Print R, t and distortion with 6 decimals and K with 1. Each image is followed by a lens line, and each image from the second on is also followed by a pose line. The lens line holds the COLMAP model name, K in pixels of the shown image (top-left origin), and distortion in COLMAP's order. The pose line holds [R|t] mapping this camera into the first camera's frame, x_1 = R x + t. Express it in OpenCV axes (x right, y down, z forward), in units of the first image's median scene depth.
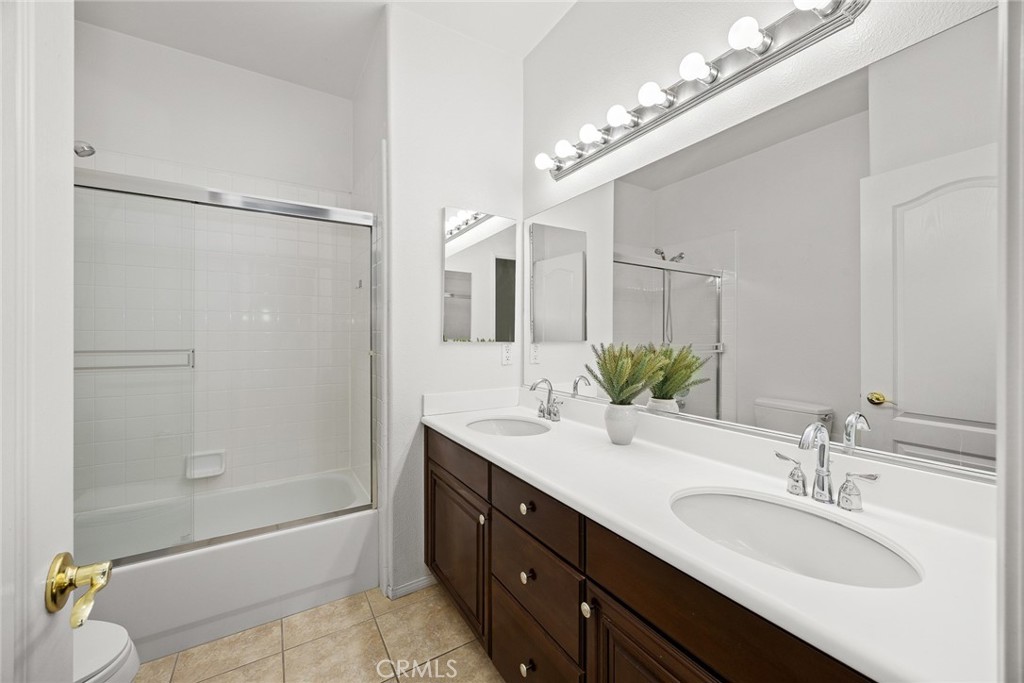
lens RADIAL K [[390.3, 0, 512.0], [0, 390.3, 341.5], [0, 0, 1]] dist [0.000711, 0.000039]
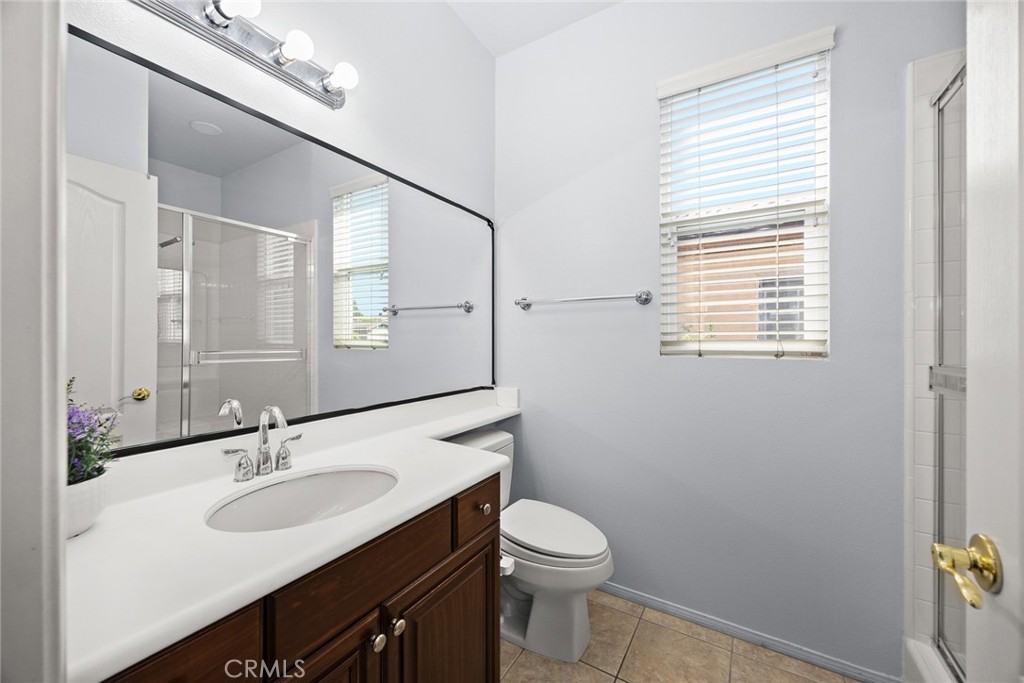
lens RADIAL K [[390.3, 0, 512.0], [0, 390.3, 341.5], [0, 0, 1]] dist [0.000711, 0.000039]
pose [[-0.450260, -0.006344, 0.892875, -0.575706], [0.006600, 0.999924, 0.010433, 0.010189], [-0.892873, 0.010591, -0.450184, 0.899962]]
